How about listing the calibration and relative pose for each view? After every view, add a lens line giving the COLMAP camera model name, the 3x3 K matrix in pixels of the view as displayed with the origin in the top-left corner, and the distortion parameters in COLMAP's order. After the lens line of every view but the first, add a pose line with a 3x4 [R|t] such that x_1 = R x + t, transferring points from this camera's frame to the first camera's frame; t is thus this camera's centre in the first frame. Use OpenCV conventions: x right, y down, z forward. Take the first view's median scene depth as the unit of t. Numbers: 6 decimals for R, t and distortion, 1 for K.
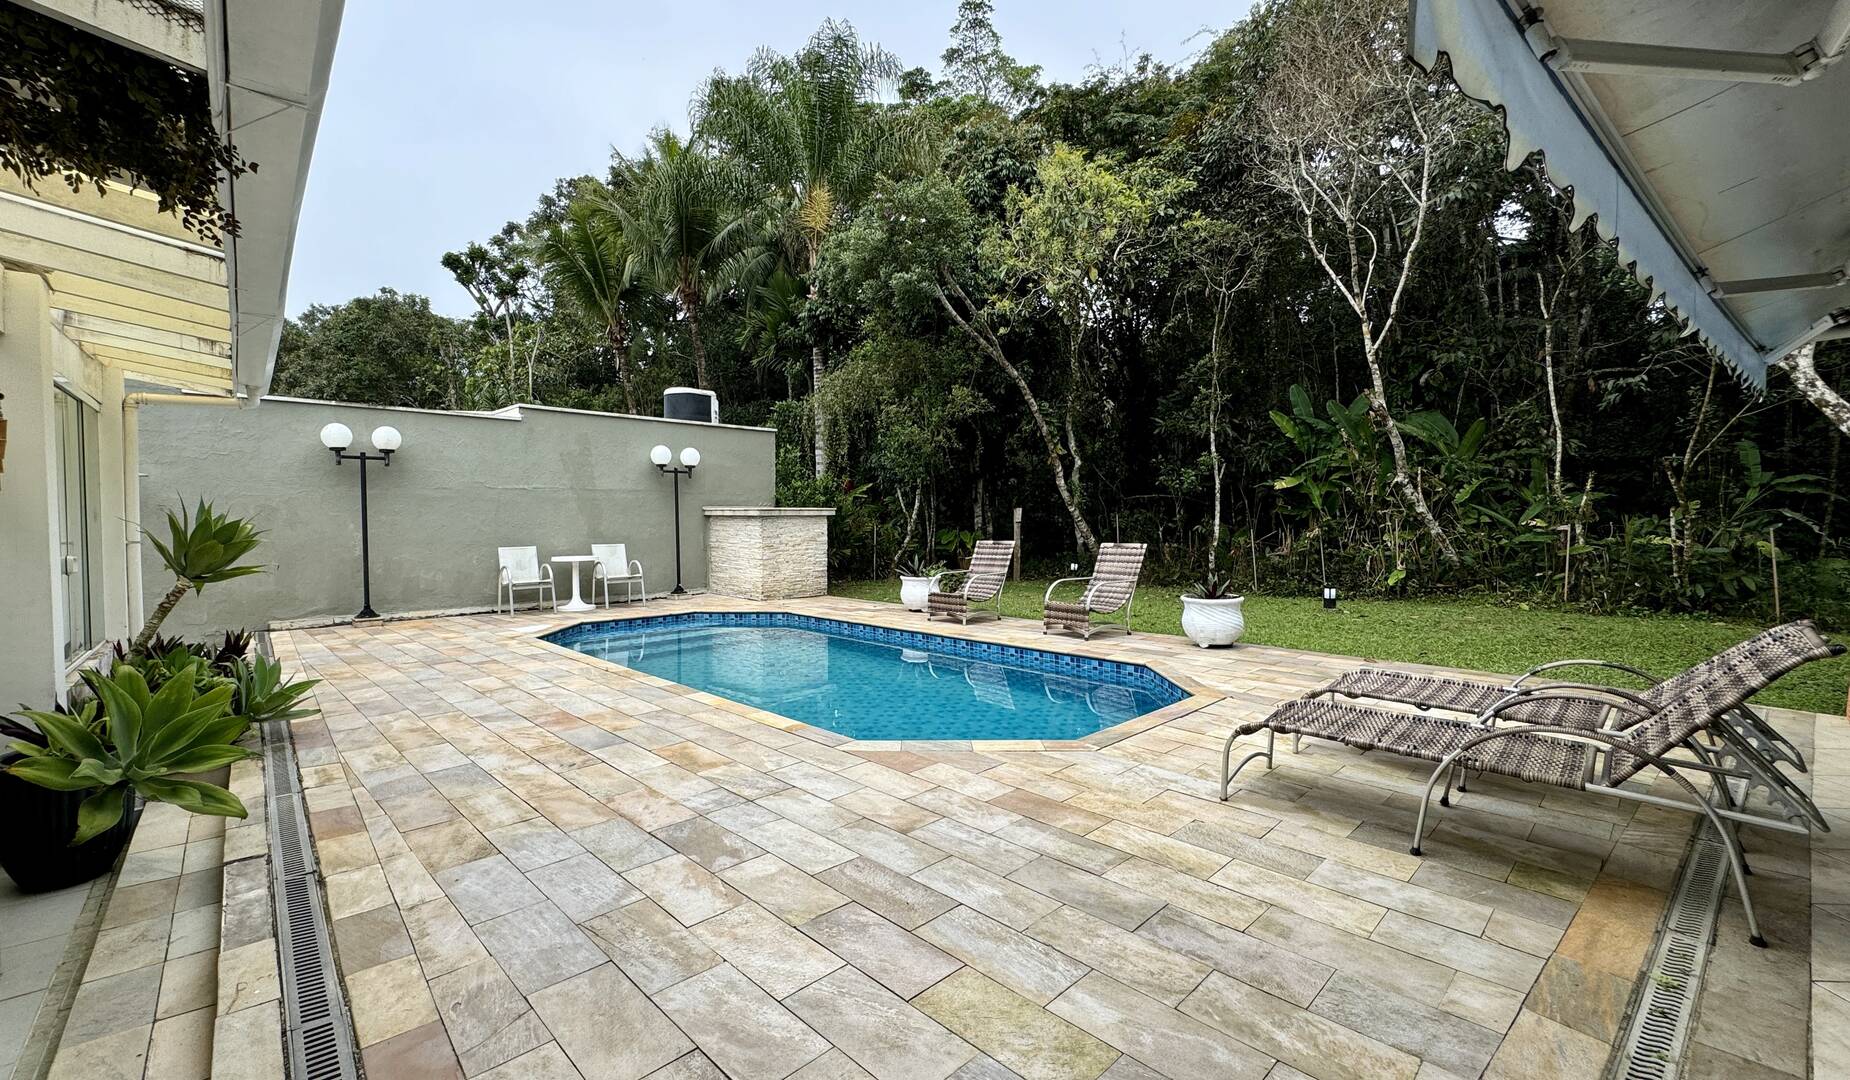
lens RADIAL K [[766.9, 0, 889.3], [0, 766.9, 540.4], [0, 0, 1]] dist [-0.000763, -0.000019]
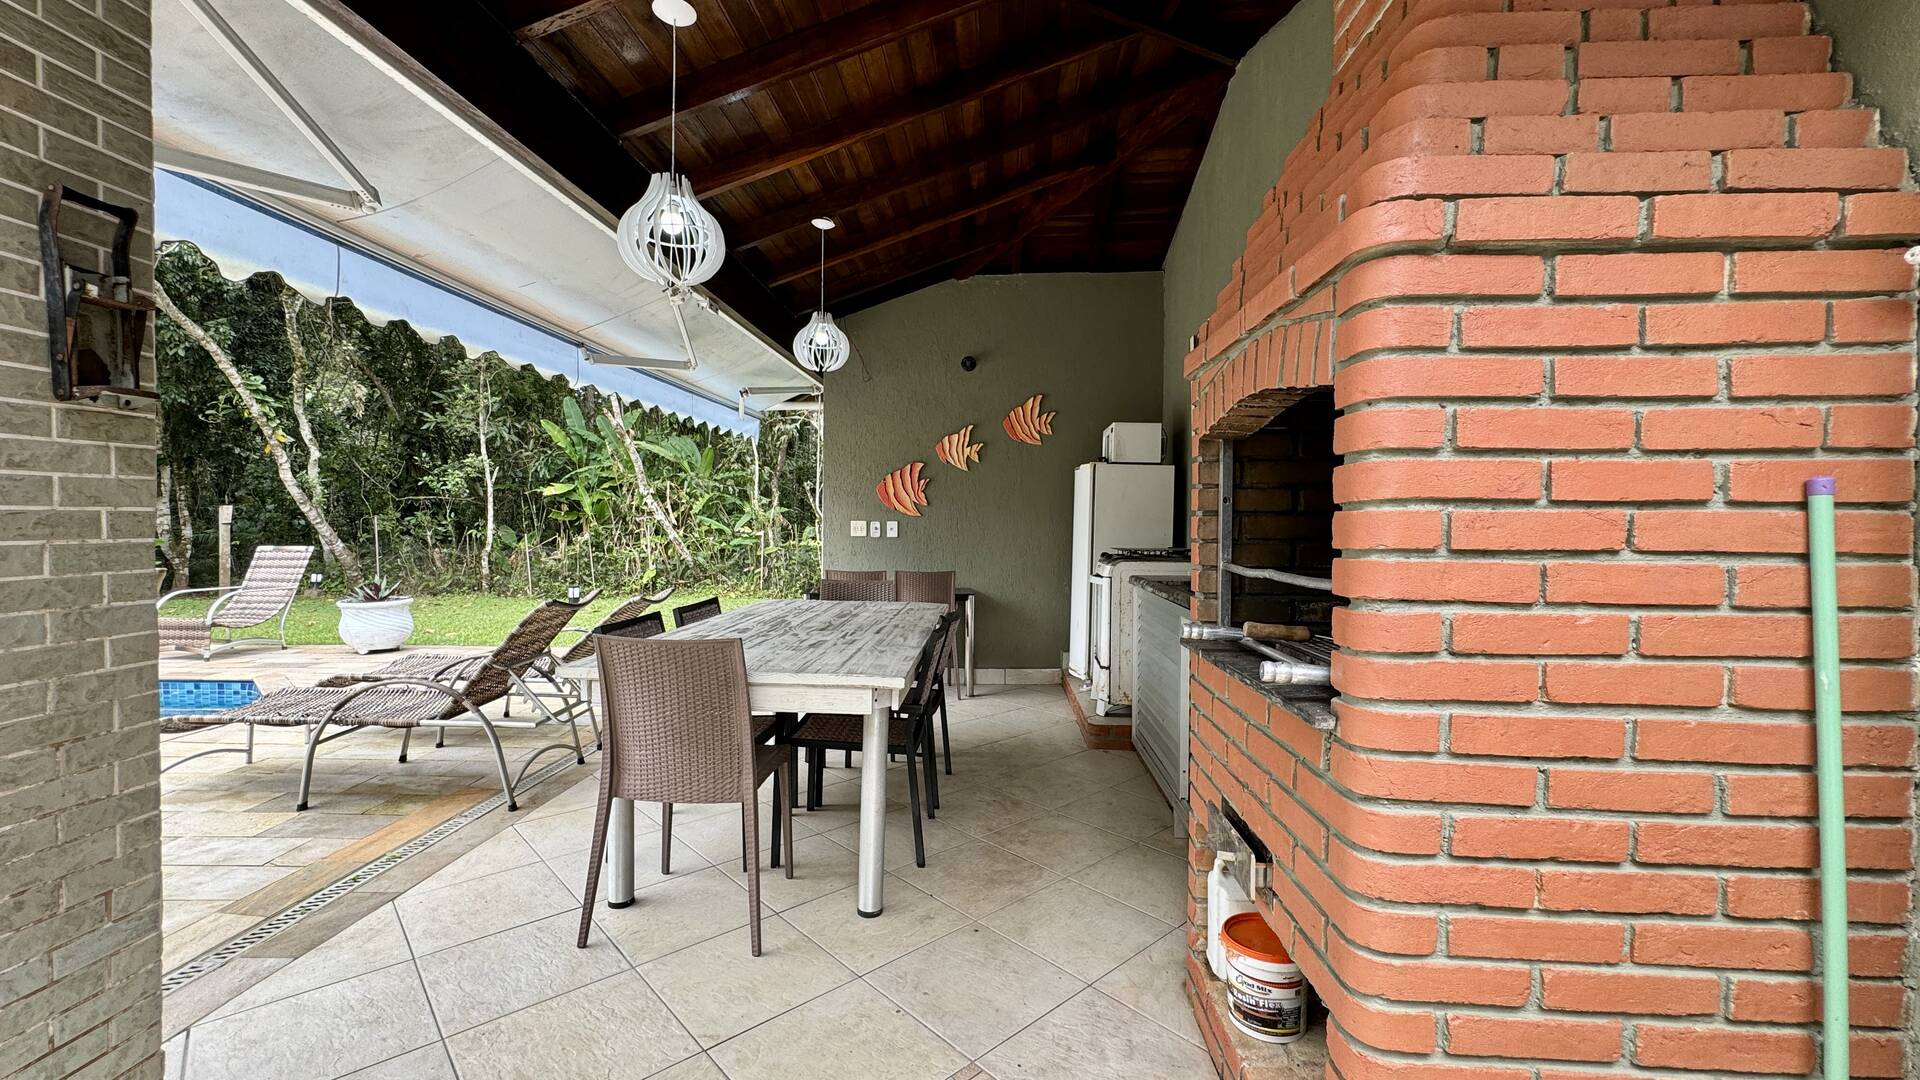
lens RADIAL K [[766.2, 0, 959.8], [0, 766.2, 540.4], [0, 0, 1]] dist [-0.001192, -0.000079]
pose [[0.667797, 0.000335, 0.744343, 0.135008], [0.007803, 0.999942, -0.007450, 0.007791], [-0.744302, 0.010784, 0.667756, -0.130246]]
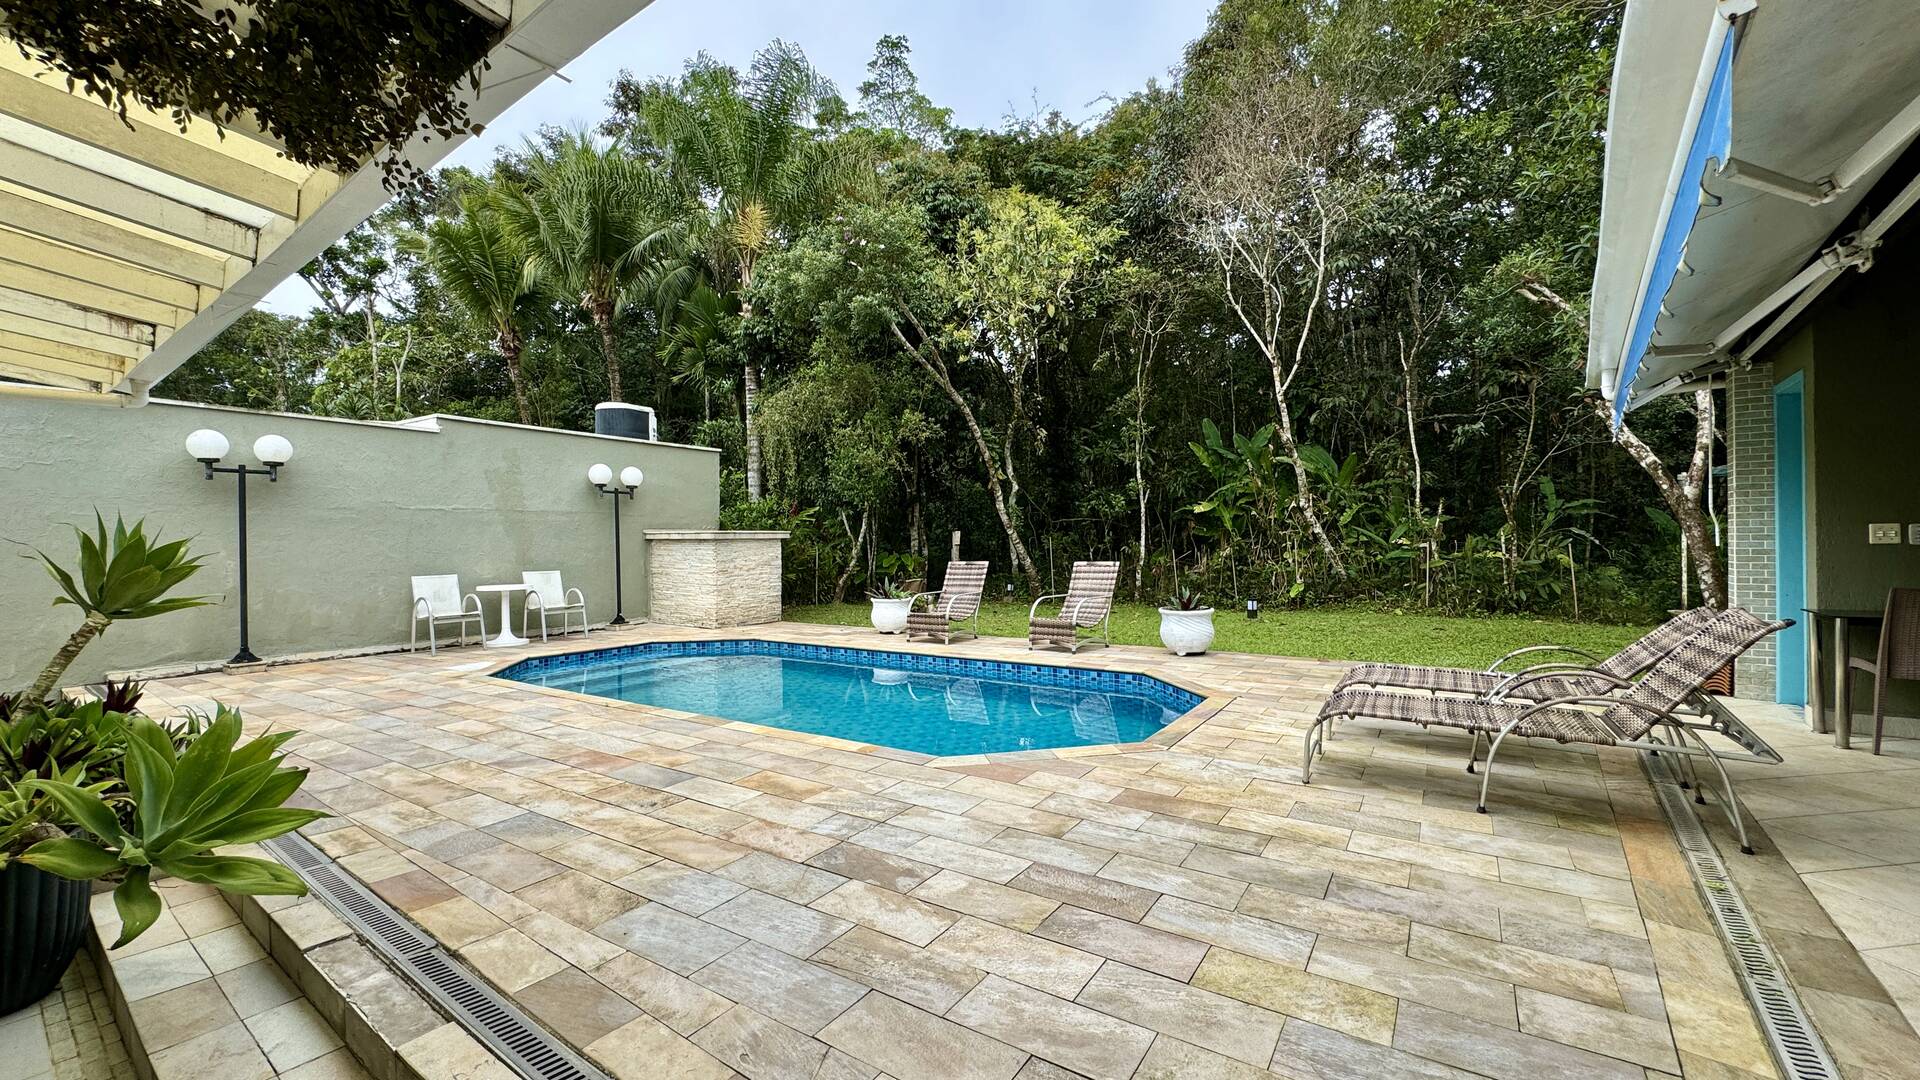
lens RADIAL K [[766.2, 0, 959.8], [0, 766.2, 540.4], [0, 0, 1]] dist [-0.001192, -0.000079]
pose [[0.973035, -0.005909, 0.230583, -0.100140], [0.013649, 0.999395, -0.031987, 0.004598], [-0.230255, 0.034272, 0.972527, 0.006108]]
